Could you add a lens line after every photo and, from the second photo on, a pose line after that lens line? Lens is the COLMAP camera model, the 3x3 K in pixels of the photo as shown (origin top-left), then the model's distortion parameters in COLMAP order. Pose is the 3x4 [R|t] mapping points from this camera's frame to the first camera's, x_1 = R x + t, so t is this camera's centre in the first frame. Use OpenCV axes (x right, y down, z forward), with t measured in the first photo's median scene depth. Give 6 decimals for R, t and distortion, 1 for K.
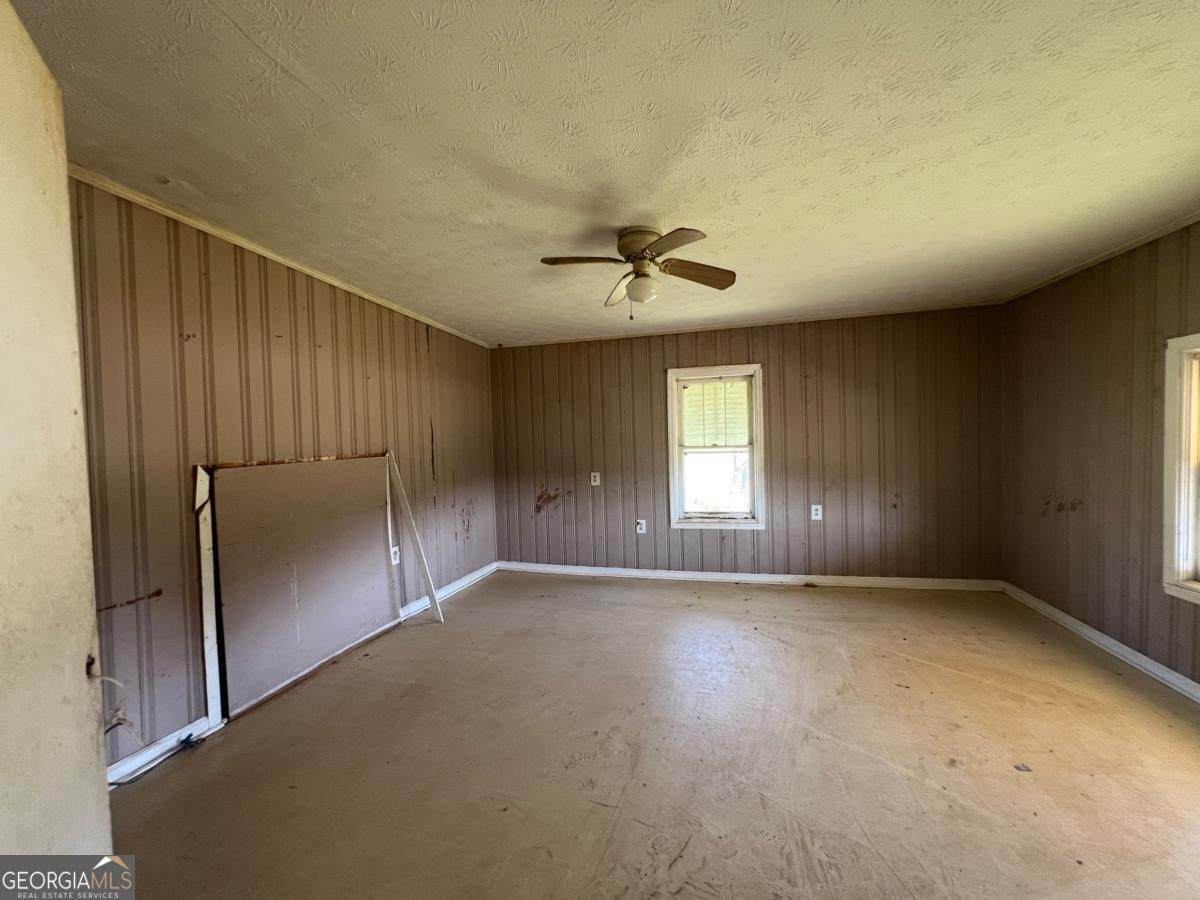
lens RADIAL K [[482.1, 0, 598.5], [0, 482.1, 449.8], [0, 0, 1]] dist [-0.000057, 0.001065]
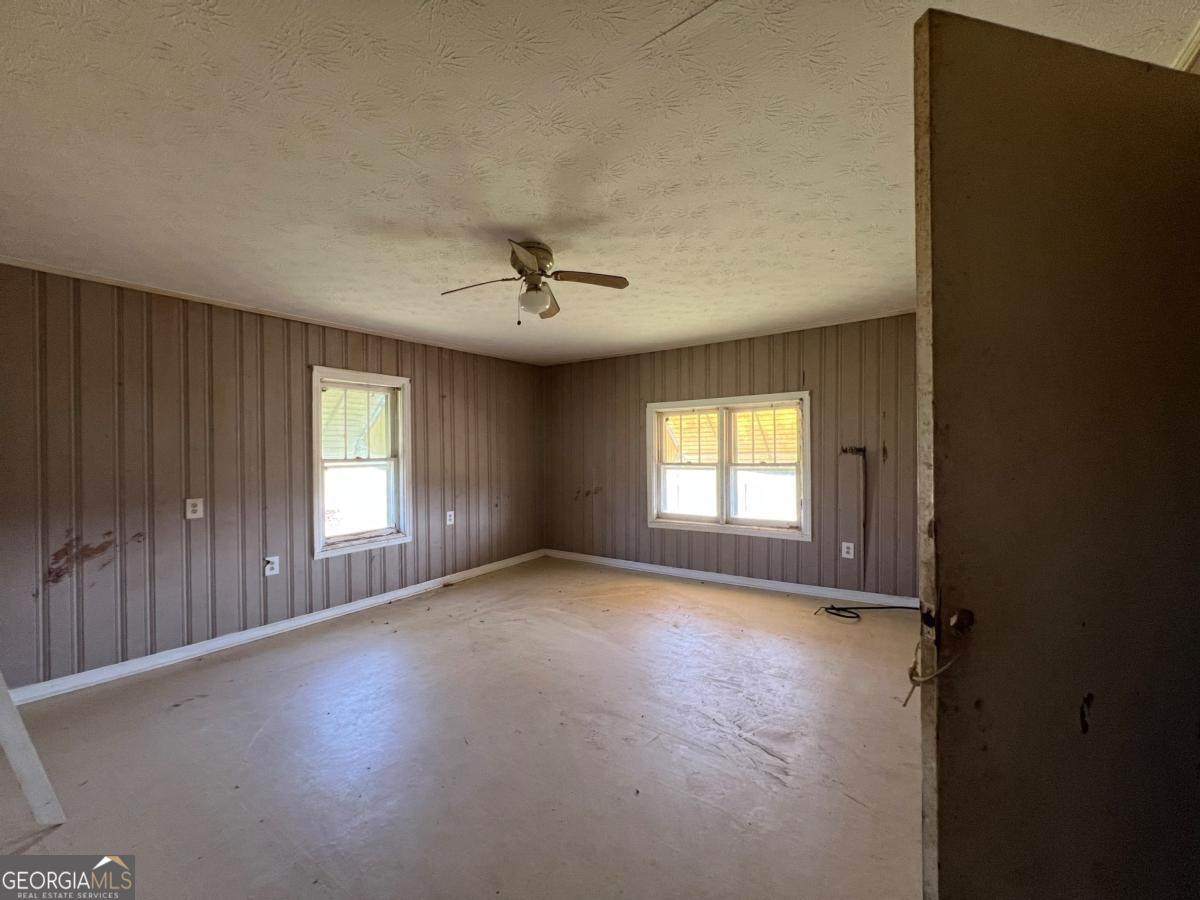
lens RADIAL K [[478.8, 0, 600.1], [0, 478.8, 448.2], [0, 0, 1]] dist [0.000145, 0.000061]
pose [[0.359586, 0.028451, 0.932678, -0.518840], [0.032474, 0.998548, -0.042980, 0.029564], [-0.932547, 0.045743, 0.358140, 0.298896]]
